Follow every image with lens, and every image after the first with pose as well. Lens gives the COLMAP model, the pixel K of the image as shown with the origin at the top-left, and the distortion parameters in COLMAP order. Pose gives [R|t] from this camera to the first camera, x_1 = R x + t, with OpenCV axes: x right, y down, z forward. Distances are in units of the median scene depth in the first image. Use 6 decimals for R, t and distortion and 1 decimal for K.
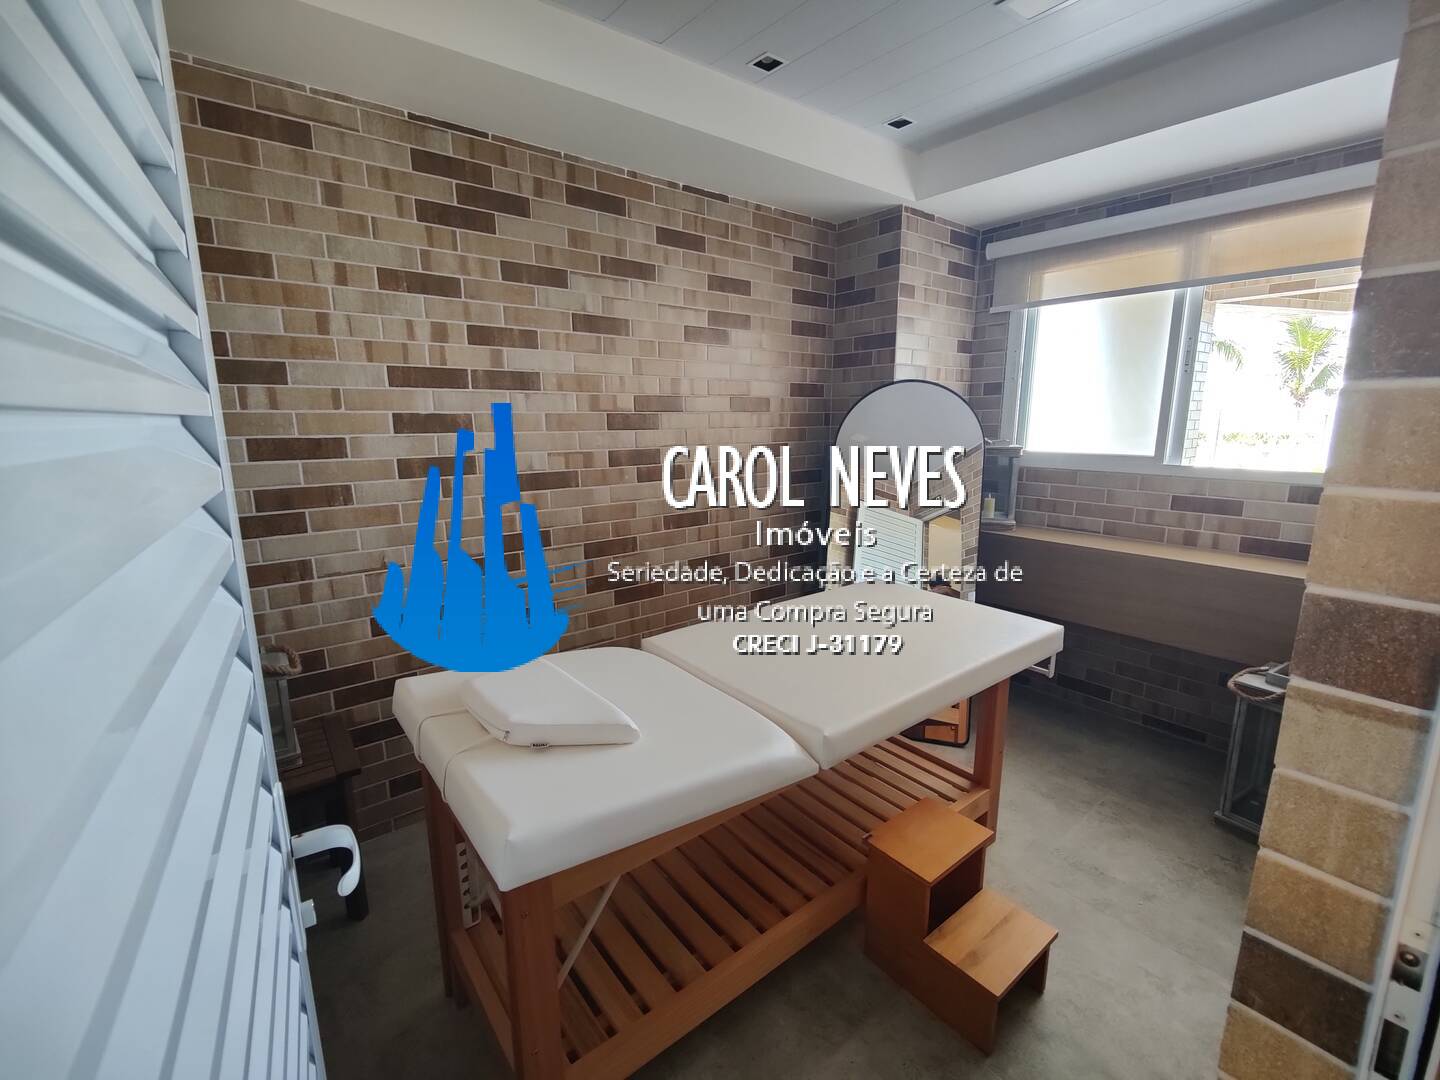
lens RADIAL K [[626.2, 0, 720.6], [0, 626.2, 539.7], [0, 0, 1]] dist [0.002977, -0.000037]
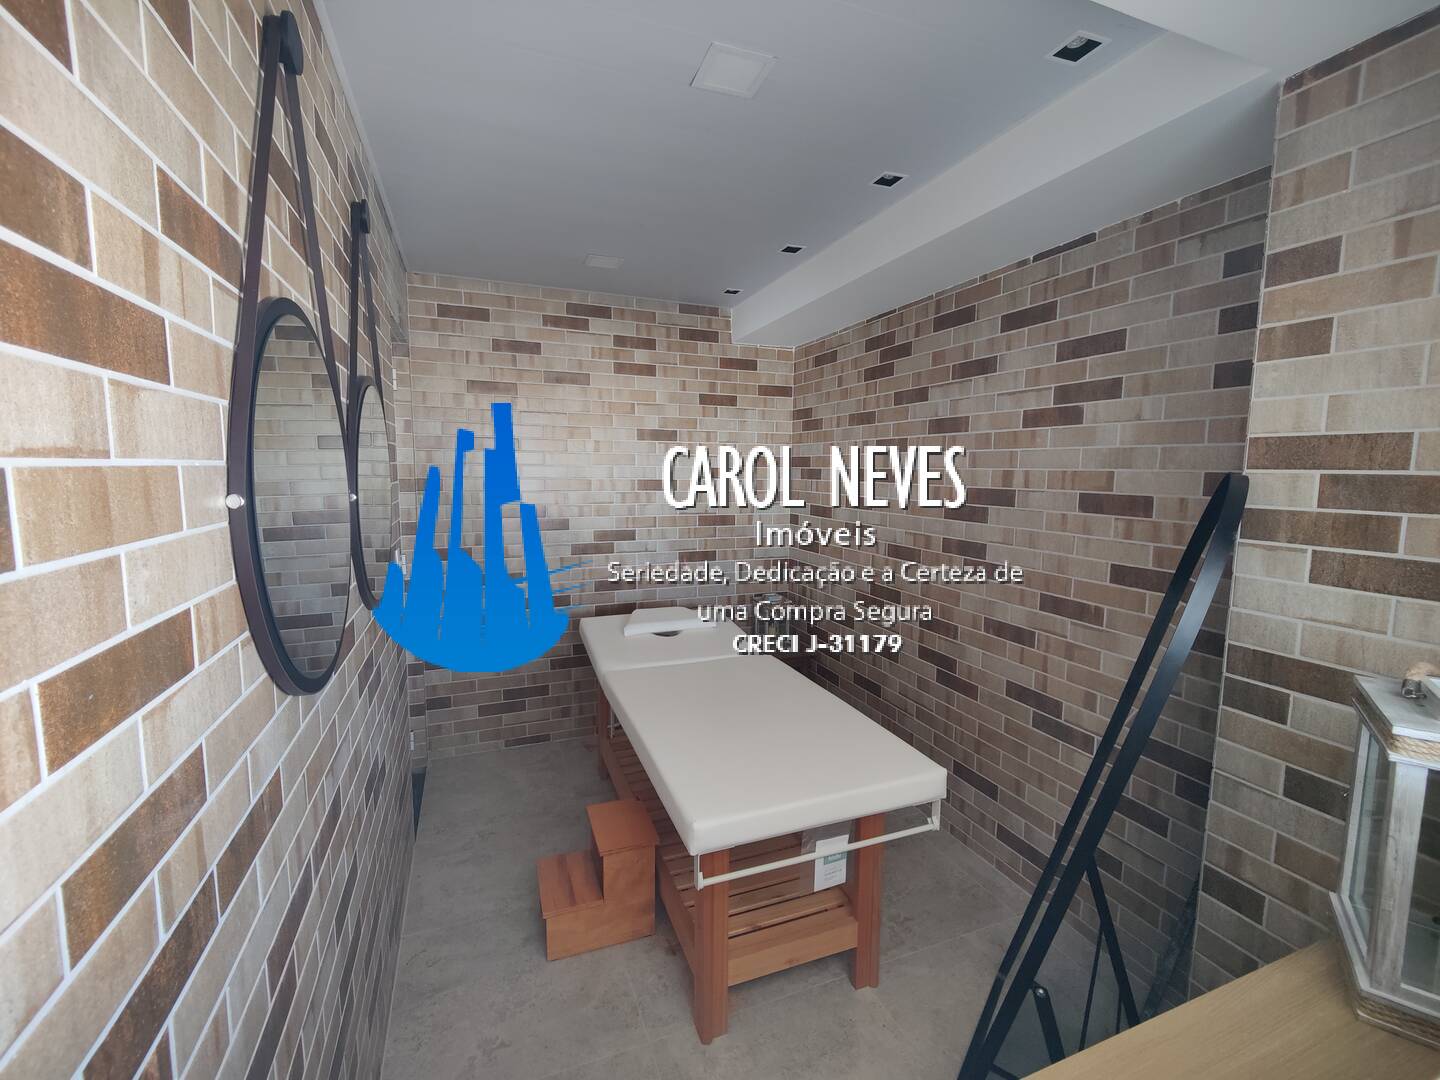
lens RADIAL K [[626.2, 0, 720.1], [0, 626.2, 536.0], [0, 0, 1]] dist [0.002977, -0.000037]
pose [[-0.296392, 0.110991, -0.948595, 0.989819], [-0.185717, 0.967567, 0.171239, -0.265998], [0.936836, 0.226924, -0.266166, 0.949880]]
